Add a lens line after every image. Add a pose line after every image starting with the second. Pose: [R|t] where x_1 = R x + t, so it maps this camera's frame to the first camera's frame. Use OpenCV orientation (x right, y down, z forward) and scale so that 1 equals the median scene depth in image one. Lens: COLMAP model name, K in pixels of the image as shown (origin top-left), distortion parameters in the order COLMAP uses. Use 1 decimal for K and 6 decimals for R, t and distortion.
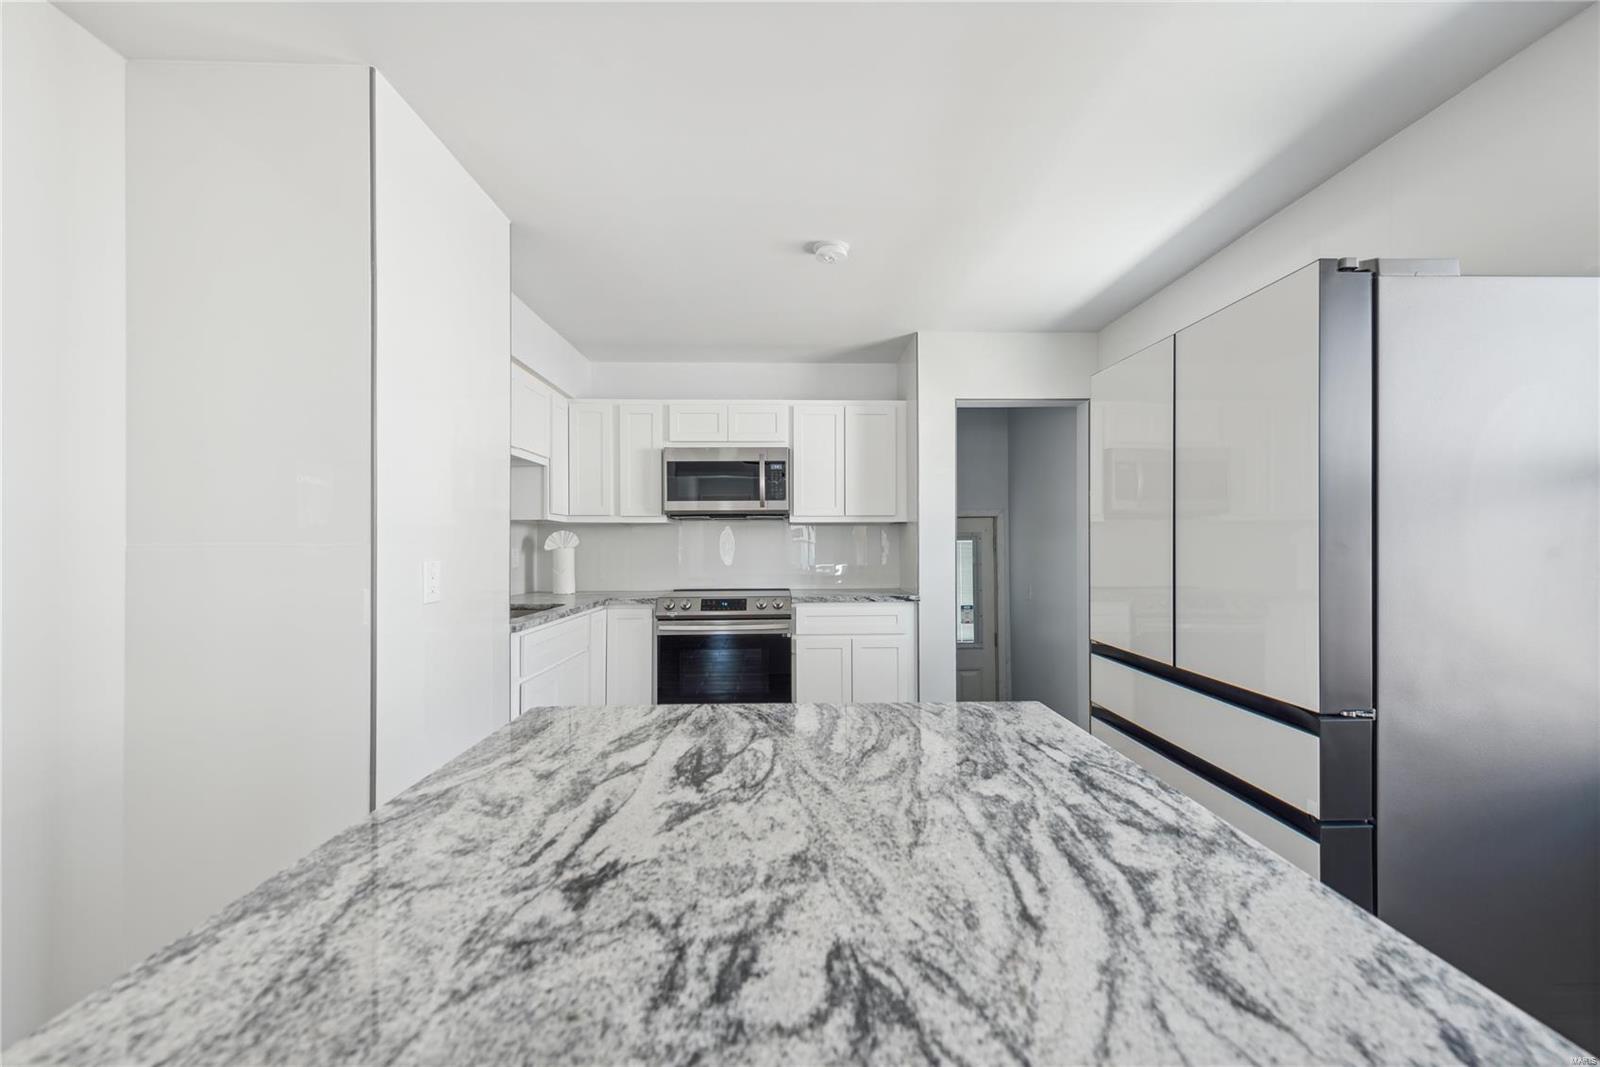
lens RADIAL K [[634.6, 0, 801.6], [0, 634.6, 547.3], [0, 0, 1]] dist [-0.000134, -0.000111]
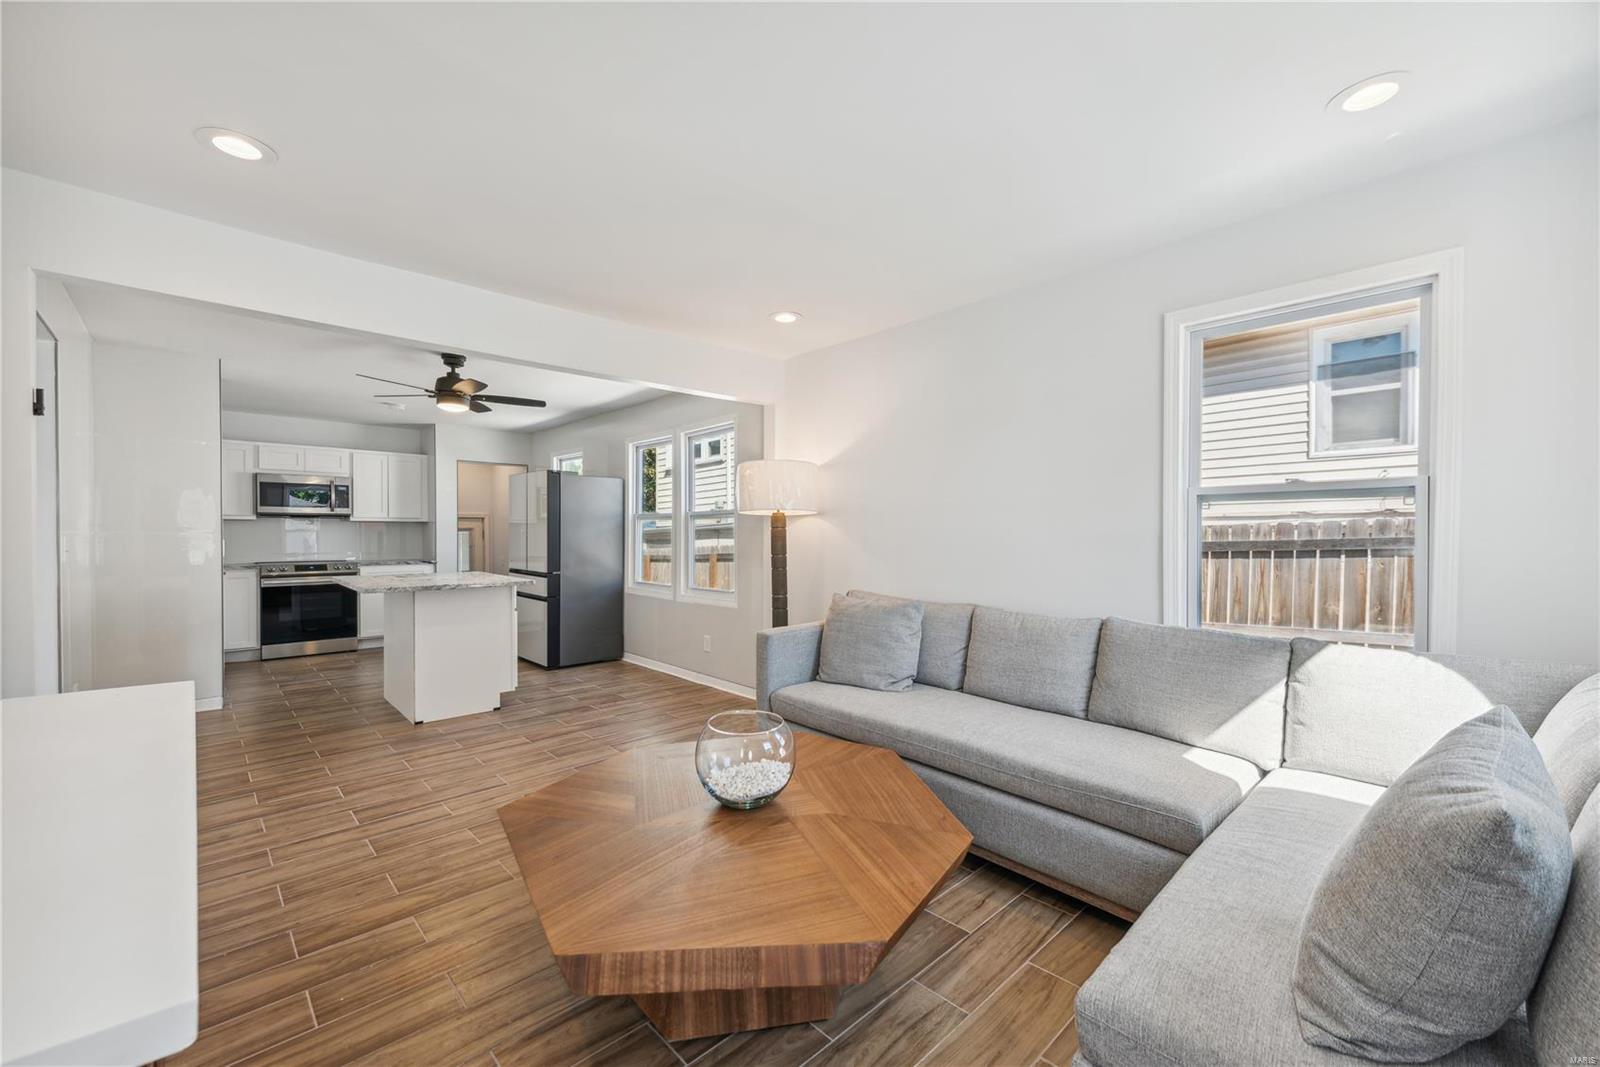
lens RADIAL K [[634.6, 0, 801.6], [0, 634.6, 547.3], [0, 0, 1]] dist [-0.000134, -0.000111]
pose [[0.746417, -0.007469, 0.665437, -0.267502], [-0.002593, 0.999897, 0.014132, 0.005436], [-0.665473, -0.012274, 0.746321, -1.168569]]
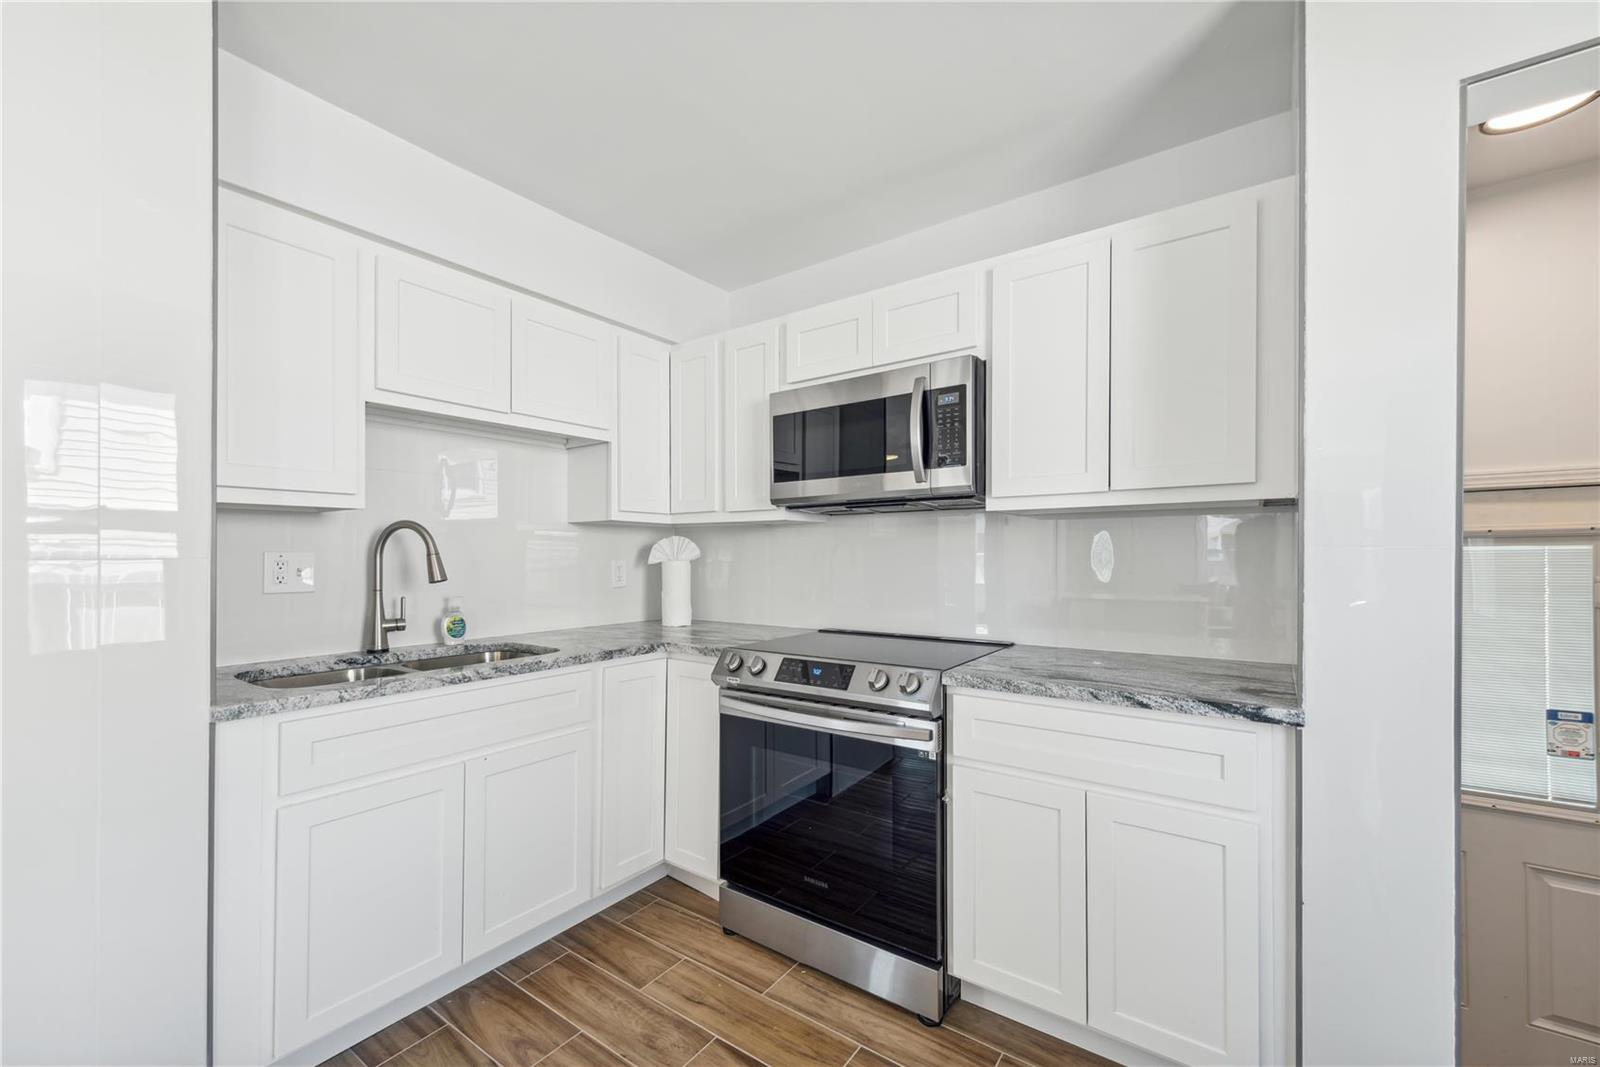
lens RADIAL K [[666.3, 0, 783.7], [0, 666.3, 556.1], [0, 0, 1]] dist [0.031091, -0.000140]
pose [[0.787867, 0.003014, -0.615838, 0.187486], [-0.002646, 0.999995, 0.001508, -0.005920], [0.615839, 0.000441, 0.787872, 0.535006]]
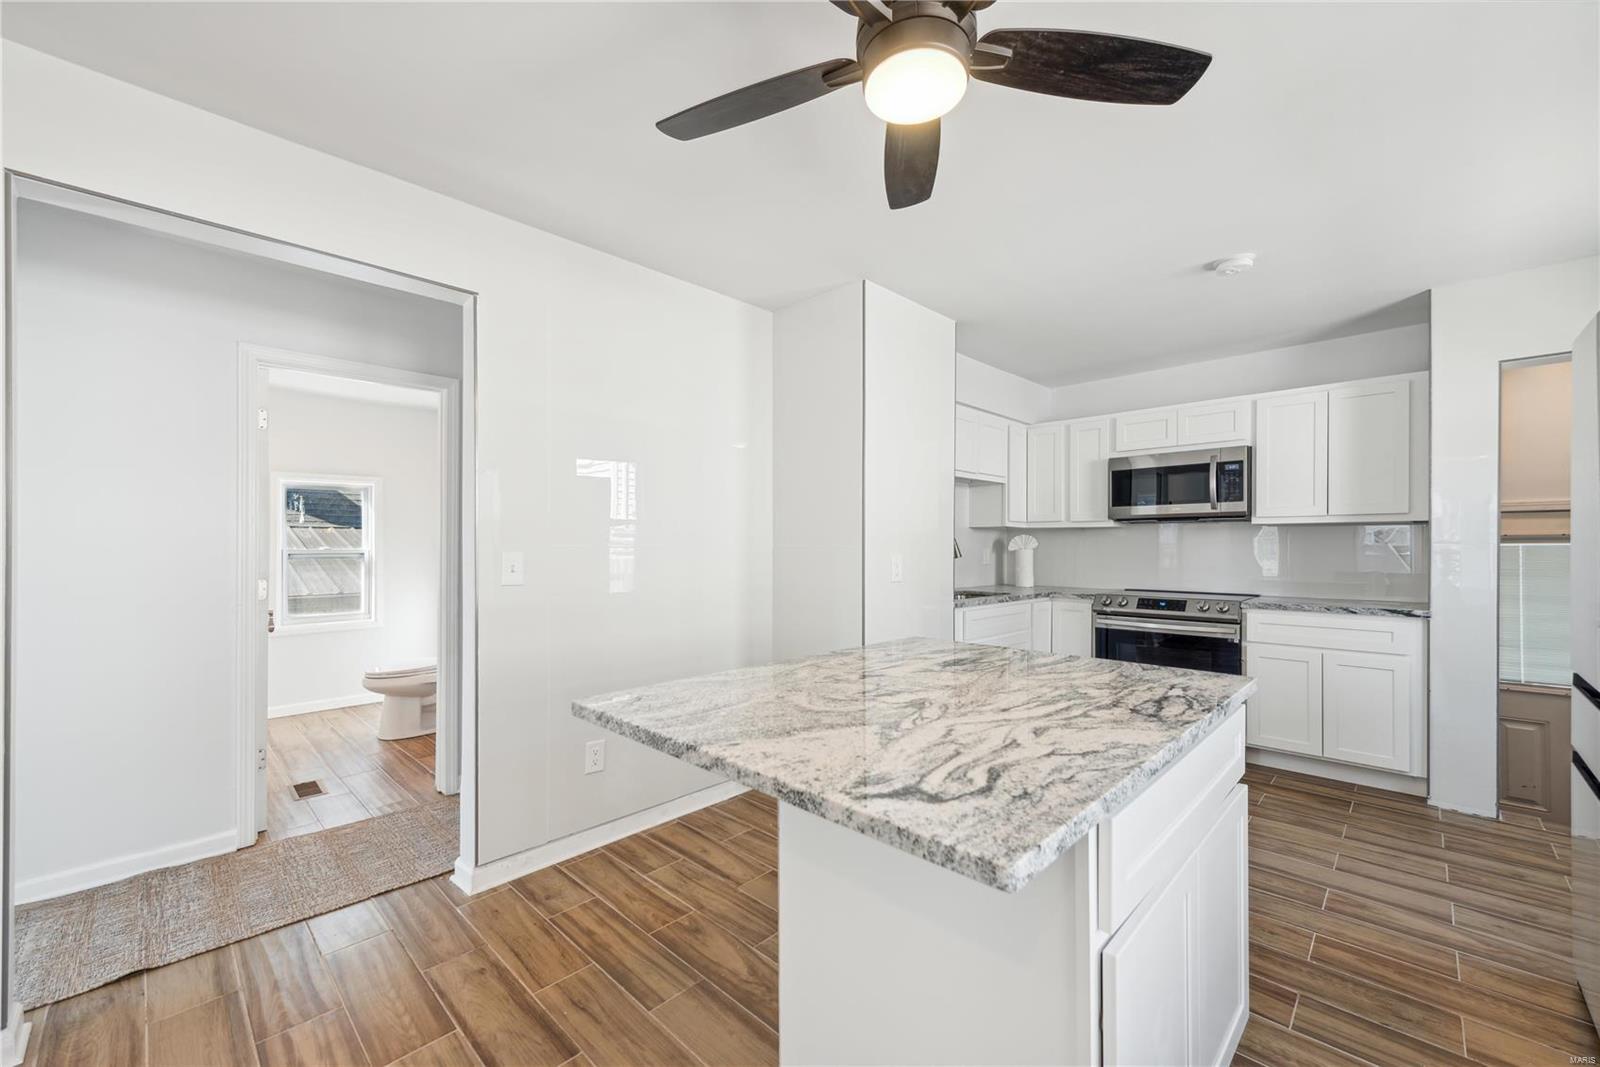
lens RADIAL K [[642.7, 0, 795.2], [0, 642.7, 543.2], [0, 0, 1]] dist [0.013105, -0.000287]
pose [[0.694925, 0.002495, -0.719077, 0.216072], [-0.007893, 0.999960, -0.004159, -0.001571], [0.719038, 0.008566, 0.694917, -0.170997]]
